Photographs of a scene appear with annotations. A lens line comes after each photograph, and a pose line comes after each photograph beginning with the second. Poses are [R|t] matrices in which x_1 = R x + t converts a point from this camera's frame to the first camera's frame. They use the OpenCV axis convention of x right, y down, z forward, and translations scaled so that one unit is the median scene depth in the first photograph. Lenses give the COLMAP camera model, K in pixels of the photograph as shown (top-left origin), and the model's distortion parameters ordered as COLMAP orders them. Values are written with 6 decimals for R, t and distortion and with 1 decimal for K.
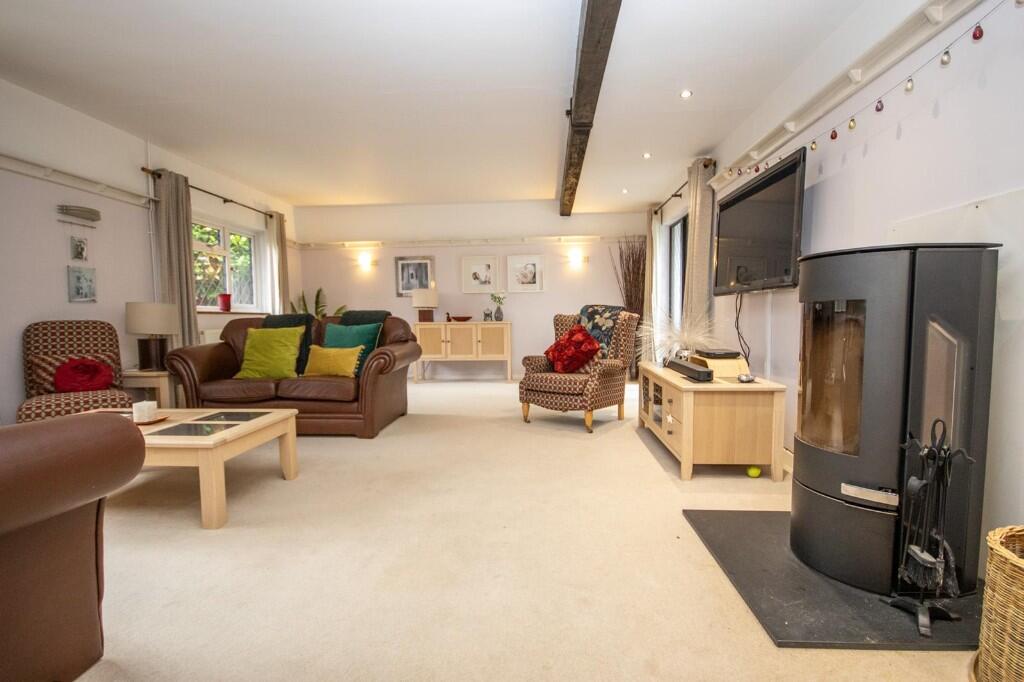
lens RADIAL K [[478.3, 0, 512.7], [0, 478.3, 346.4], [0, 0, 1]] dist [-0.000055, -0.000293]
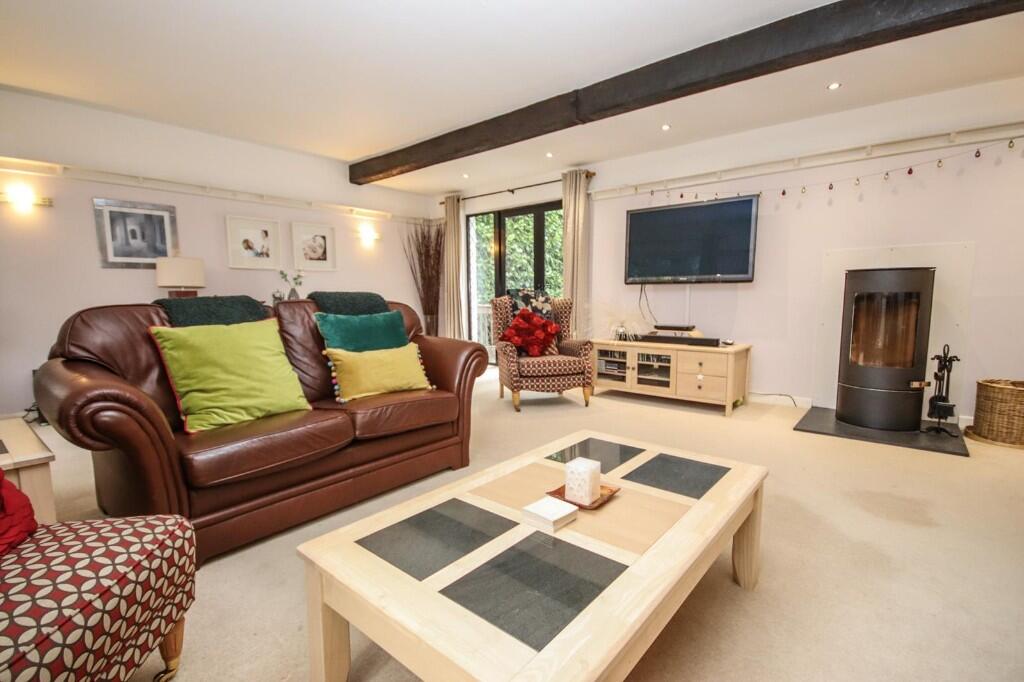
lens RADIAL K [[478.3, 0, 513.5], [0, 478.3, 343.6], [0, 0, 1]] dist [-0.000055, -0.000293]
pose [[0.584933, -0.074219, 0.807679, -0.440991], [0.054215, 0.997155, 0.052367, -0.016013], [-0.809268, 0.013157, 0.587292, 0.266638]]
